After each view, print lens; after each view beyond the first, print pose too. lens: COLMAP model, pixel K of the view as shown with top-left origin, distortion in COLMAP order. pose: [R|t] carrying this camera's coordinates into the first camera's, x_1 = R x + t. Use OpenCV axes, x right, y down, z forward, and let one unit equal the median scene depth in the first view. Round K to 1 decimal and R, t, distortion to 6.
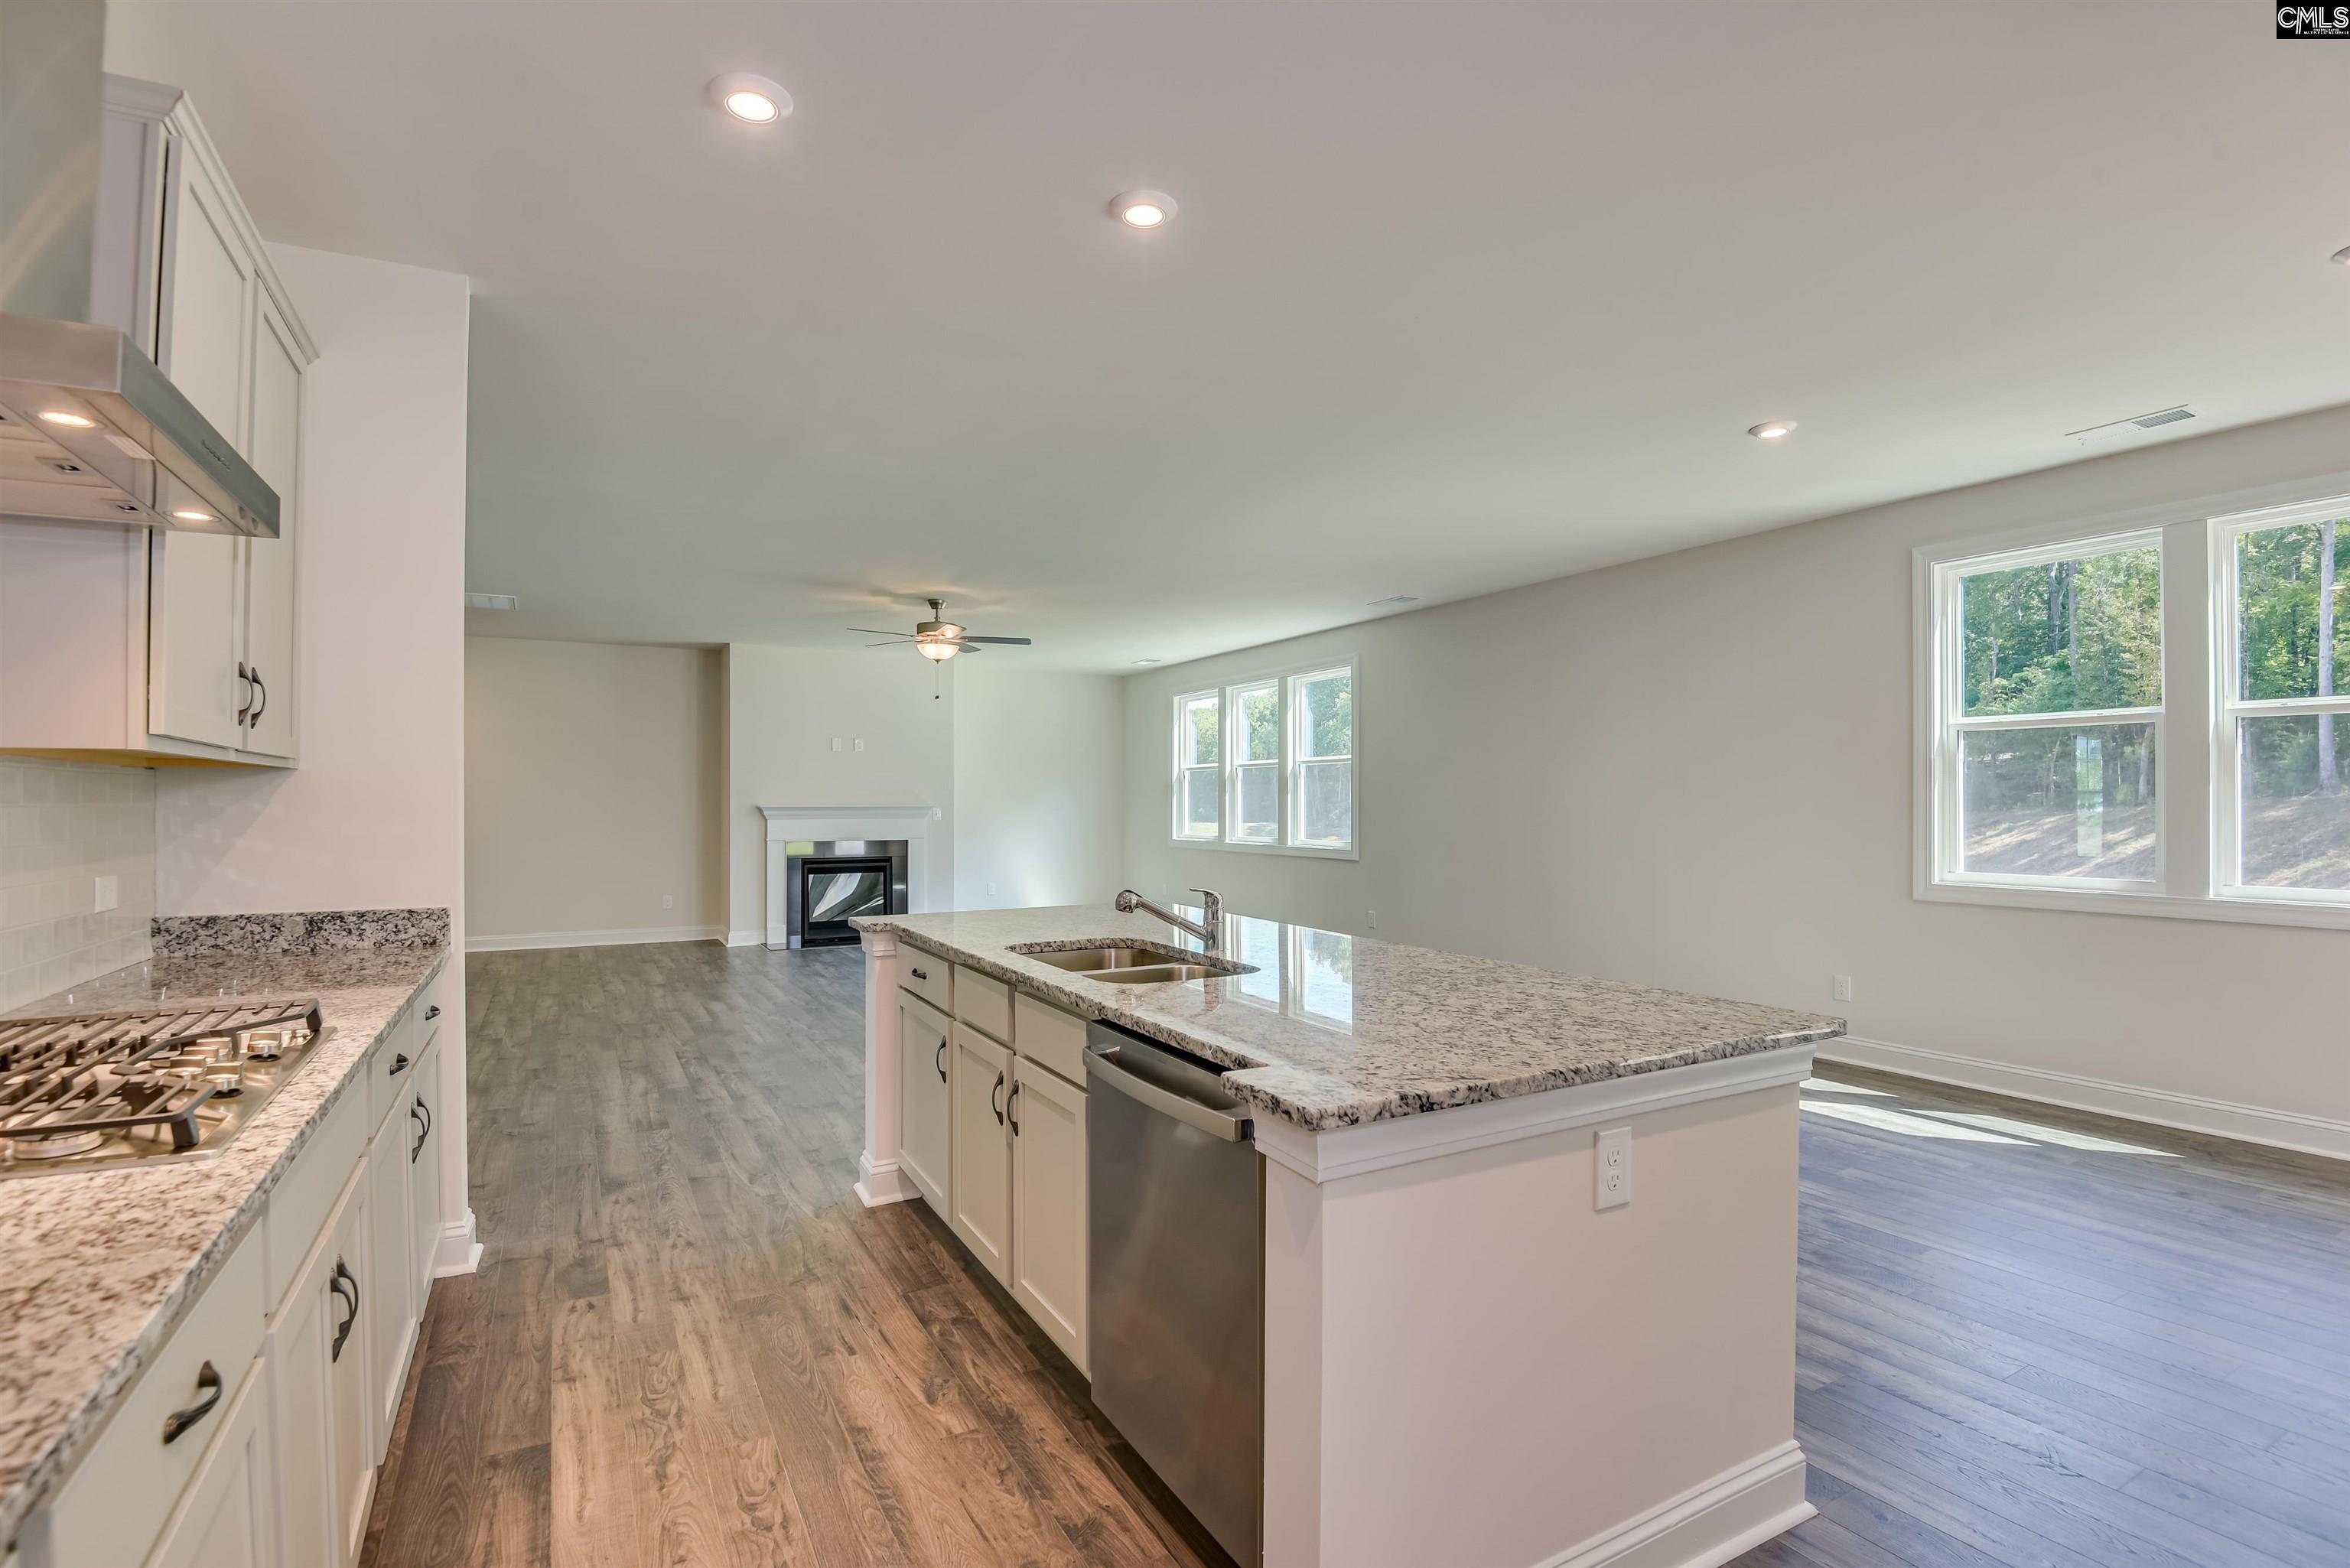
lens RADIAL K [[1112.5, 0, 1199.6], [0, 1112.5, 791.7], [0, 0, 1]] dist [-0.033105, -0.002068]
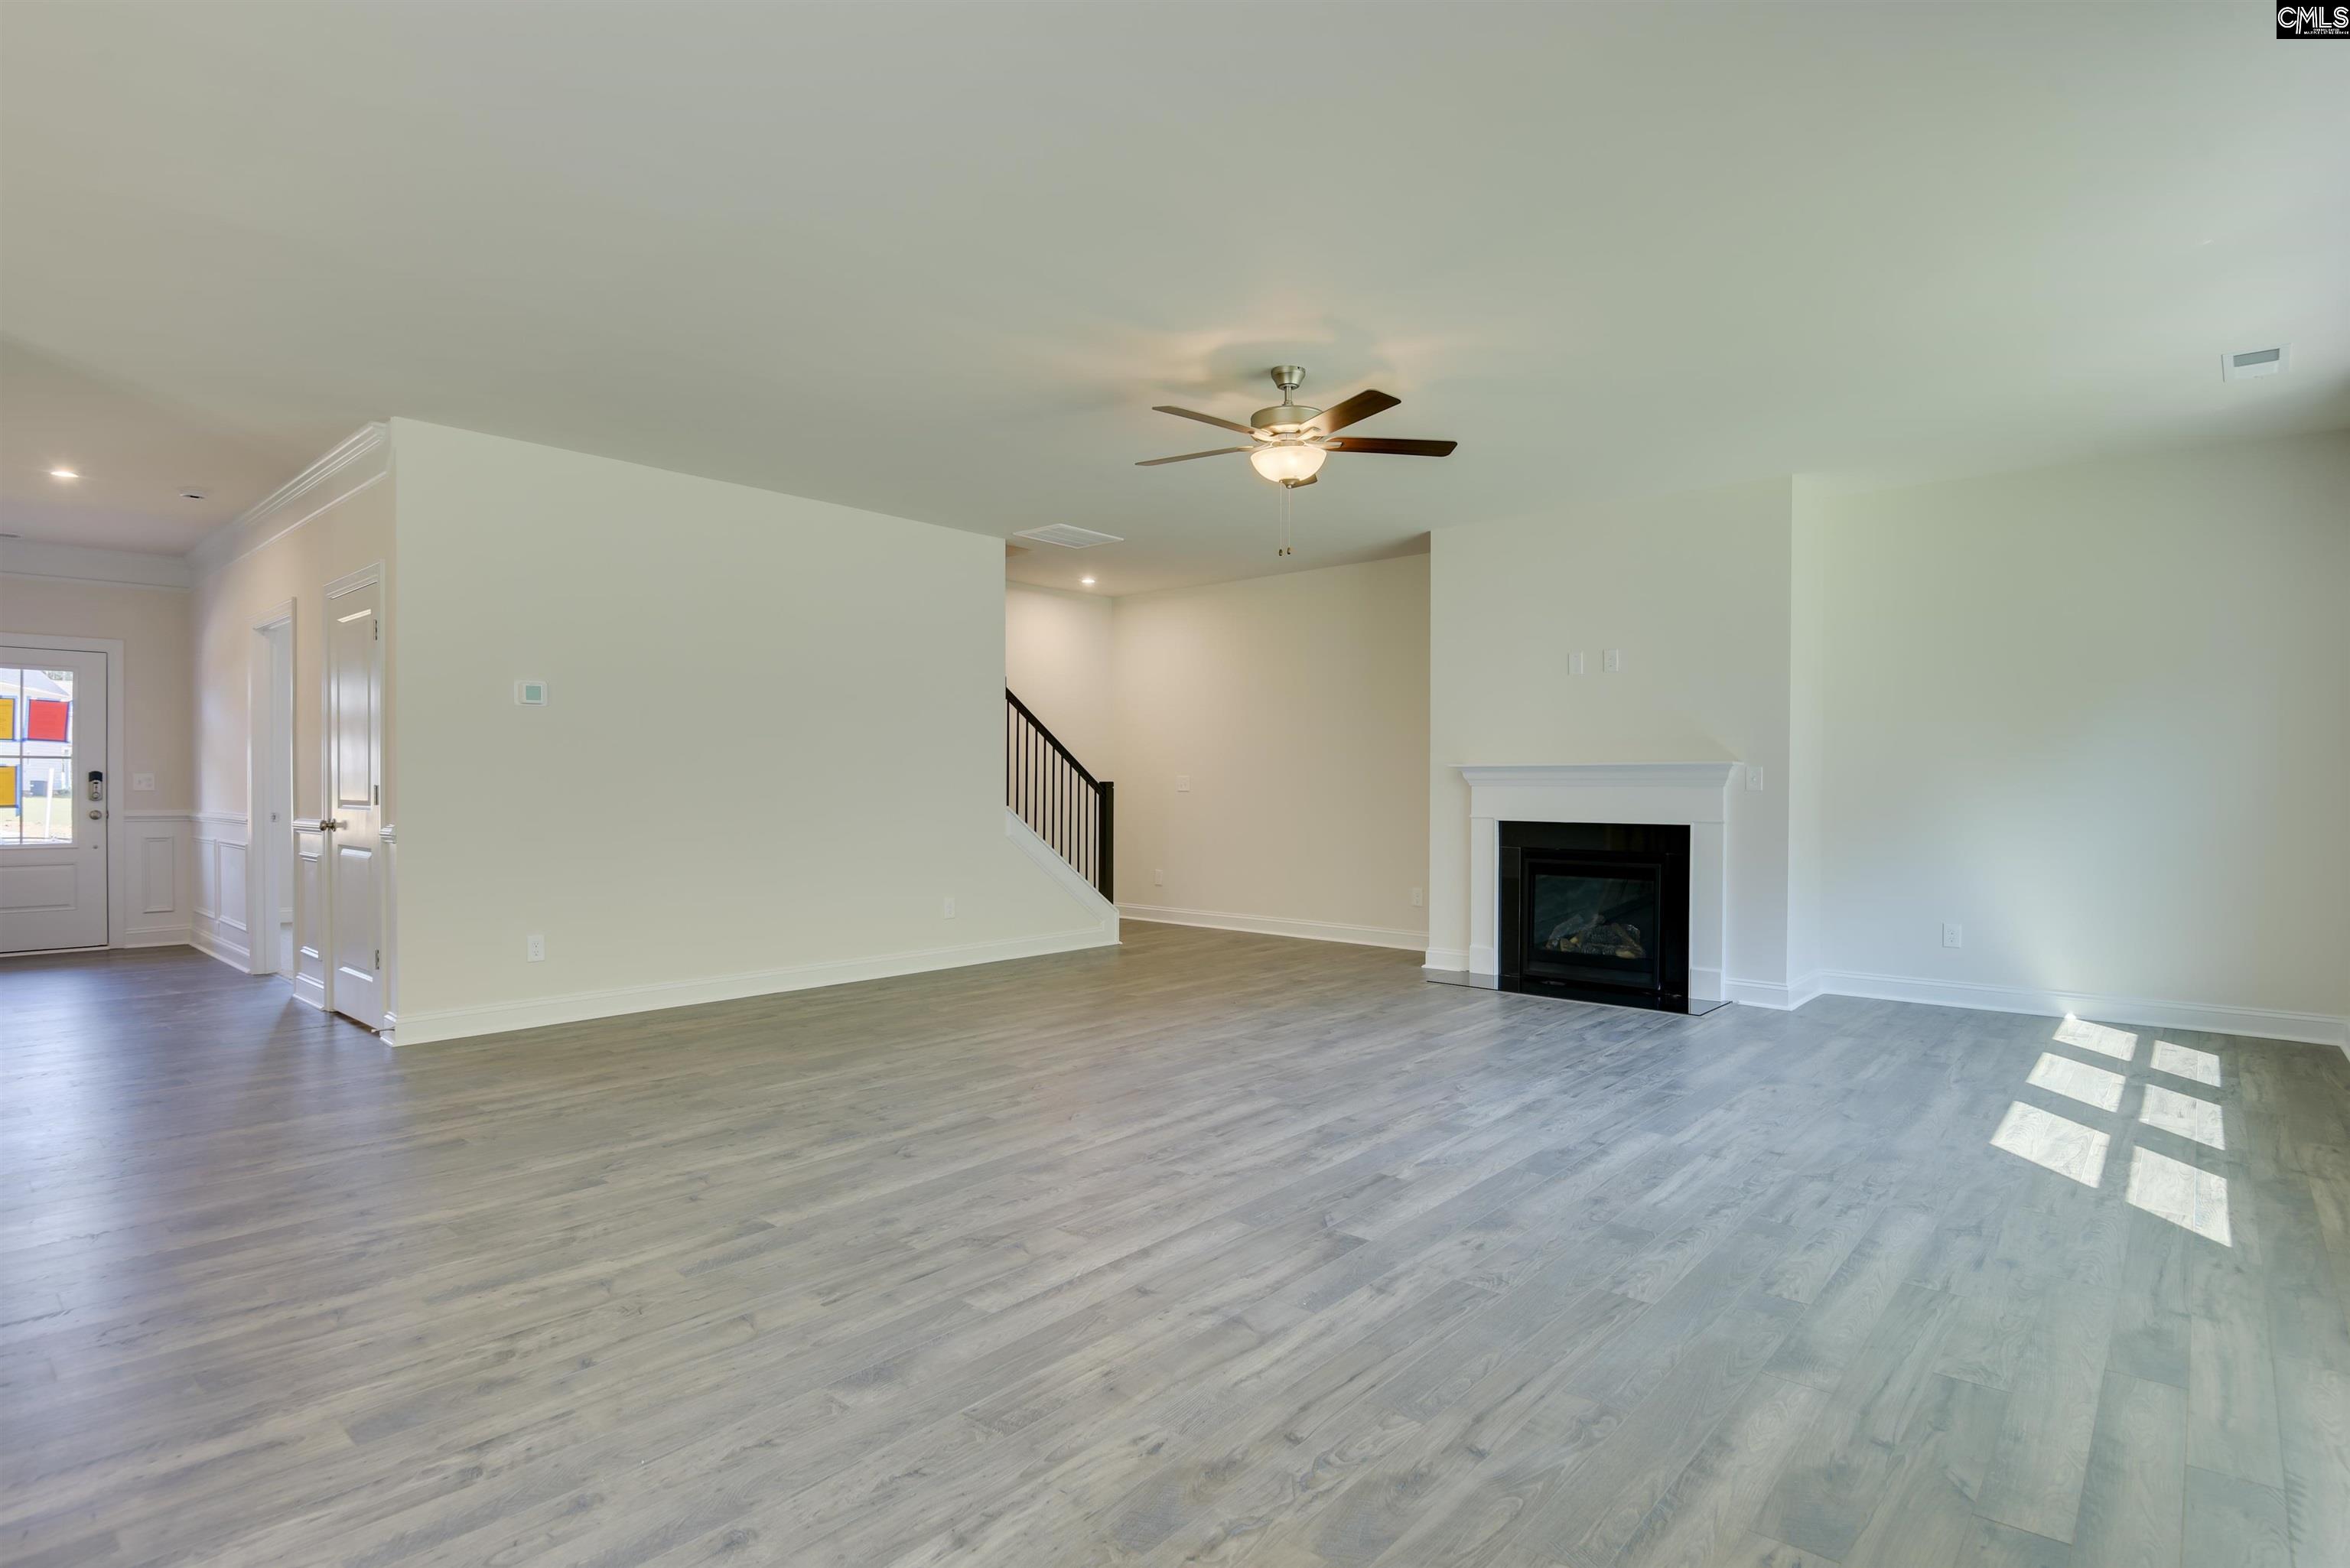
lens RADIAL K [[1194.3, 0, 1184.7], [0, 1194.3, 760.4], [0, 0, 1]] dist [-0.011690, -0.009018]
pose [[0.314108, -0.022548, -0.949119, 0.247709], [0.007576, 0.999746, -0.021243, 0.025054], [0.949357, -0.000518, 0.314199, 0.639247]]
